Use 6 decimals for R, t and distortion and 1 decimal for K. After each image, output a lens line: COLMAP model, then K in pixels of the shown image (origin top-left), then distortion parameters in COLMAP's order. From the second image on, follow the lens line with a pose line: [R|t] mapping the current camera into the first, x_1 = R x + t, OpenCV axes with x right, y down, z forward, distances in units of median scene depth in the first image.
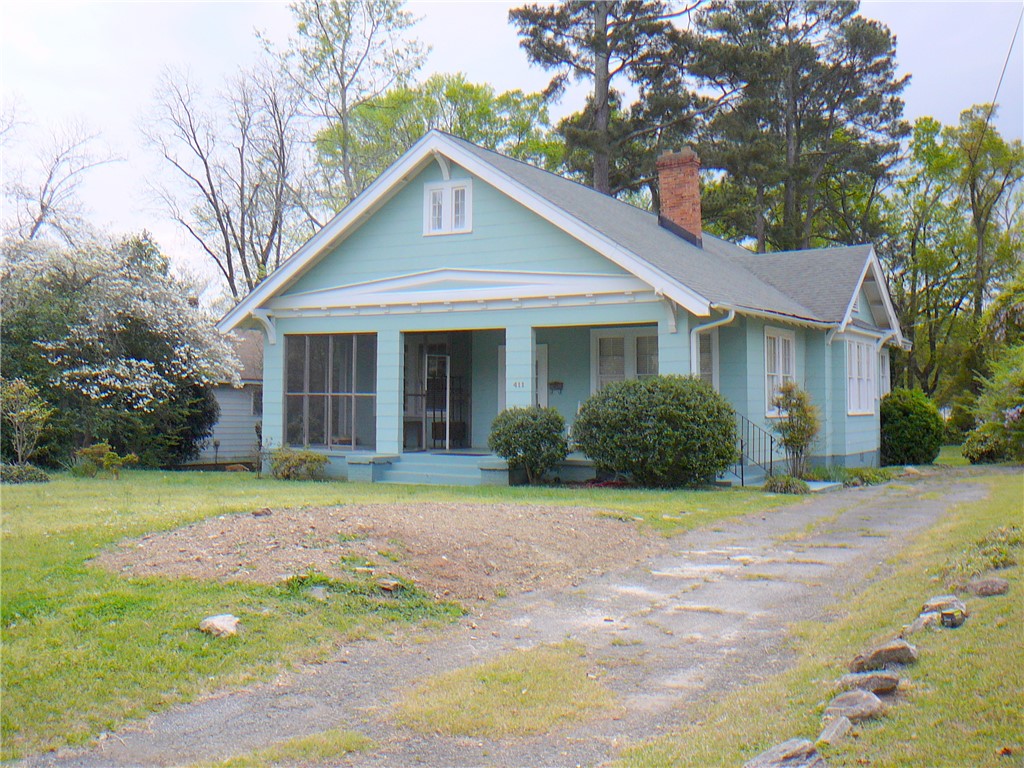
lens RADIAL K [[1116.1, 0, 519.0], [0, 1116.1, 359.4], [0, 0, 1]] dist [-0.011903, 0.000000]
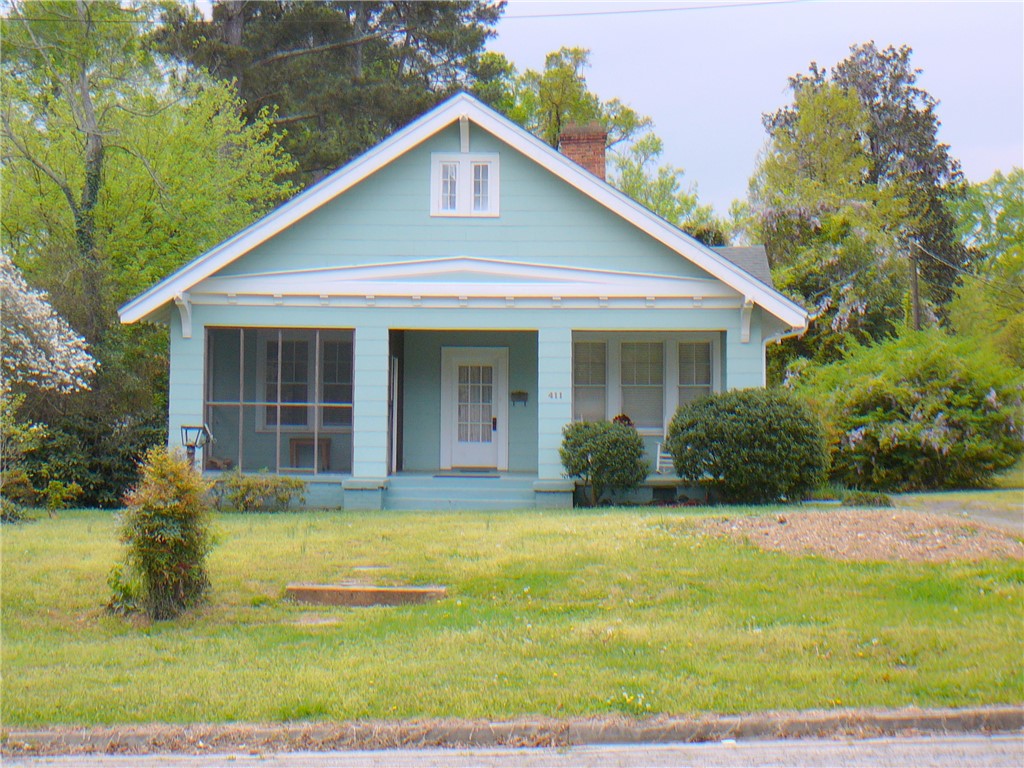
lens RADIAL K [[1657.6, 0, 514.0], [0, 1657.6, 381.9], [0, 0, 1]] dist [0.207132, 0.000000]
pose [[0.872254, 0.014075, 0.488851, -0.637174], [-0.022547, 0.999680, 0.011447, -0.002081], [-0.488533, -0.021007, 0.872292, -0.117240]]
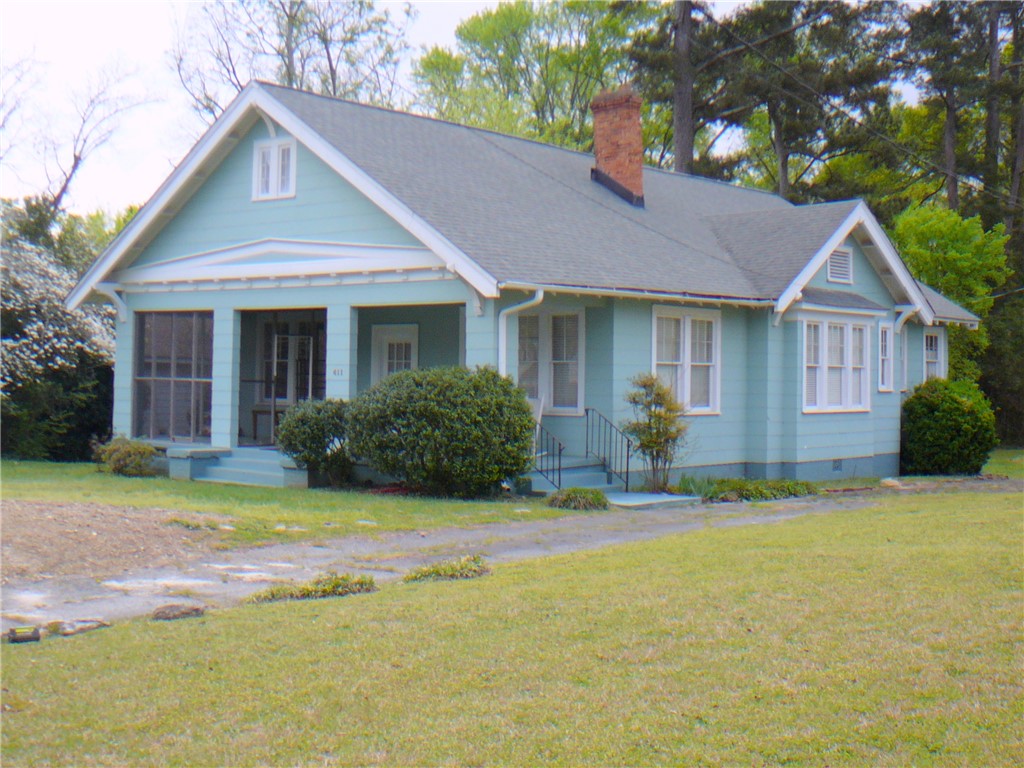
lens RADIAL K [[1369.9, 0, 509.9], [0, 1369.9, 382.2], [0, 0, 1]] dist [-0.036789, 0.000000]
pose [[0.982202, 0.014475, -0.187269, 0.316672], [-0.006581, 0.999066, 0.042708, -0.015709], [0.187713, -0.040716, 0.981380, -0.022459]]
